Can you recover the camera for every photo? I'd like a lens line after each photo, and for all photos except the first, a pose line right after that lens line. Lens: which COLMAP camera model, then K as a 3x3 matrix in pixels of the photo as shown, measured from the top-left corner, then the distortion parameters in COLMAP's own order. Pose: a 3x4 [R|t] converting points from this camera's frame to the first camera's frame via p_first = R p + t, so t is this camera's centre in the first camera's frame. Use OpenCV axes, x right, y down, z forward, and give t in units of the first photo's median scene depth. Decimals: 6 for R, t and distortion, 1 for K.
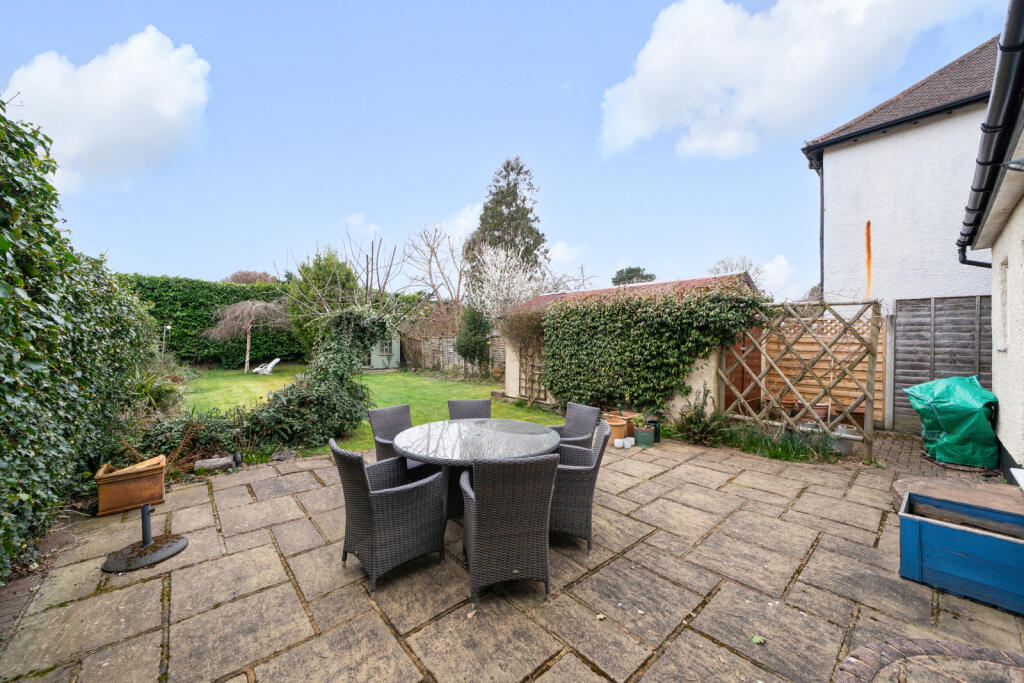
lens RADIAL K [[375.0, 0, 507.0], [0, 375.0, 339.4], [0, 0, 1]] dist [-0.002408, -0.000079]
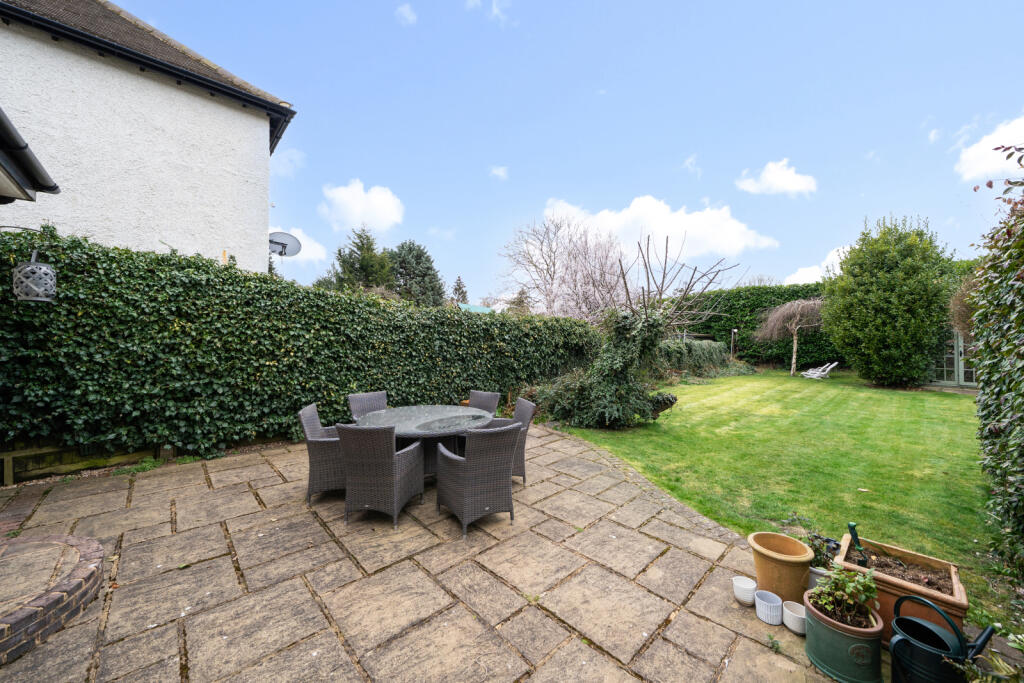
lens RADIAL K [[362.1, 0, 509.3], [0, 362.1, 341.1], [0, 0, 1]] dist [0.000633, 0.000103]
pose [[0.050513, -0.001947, -0.998721, 1.396192], [0.003277, 0.999993, -0.001784, 0.004756], [0.998718, -0.003183, 0.050519, 1.475054]]
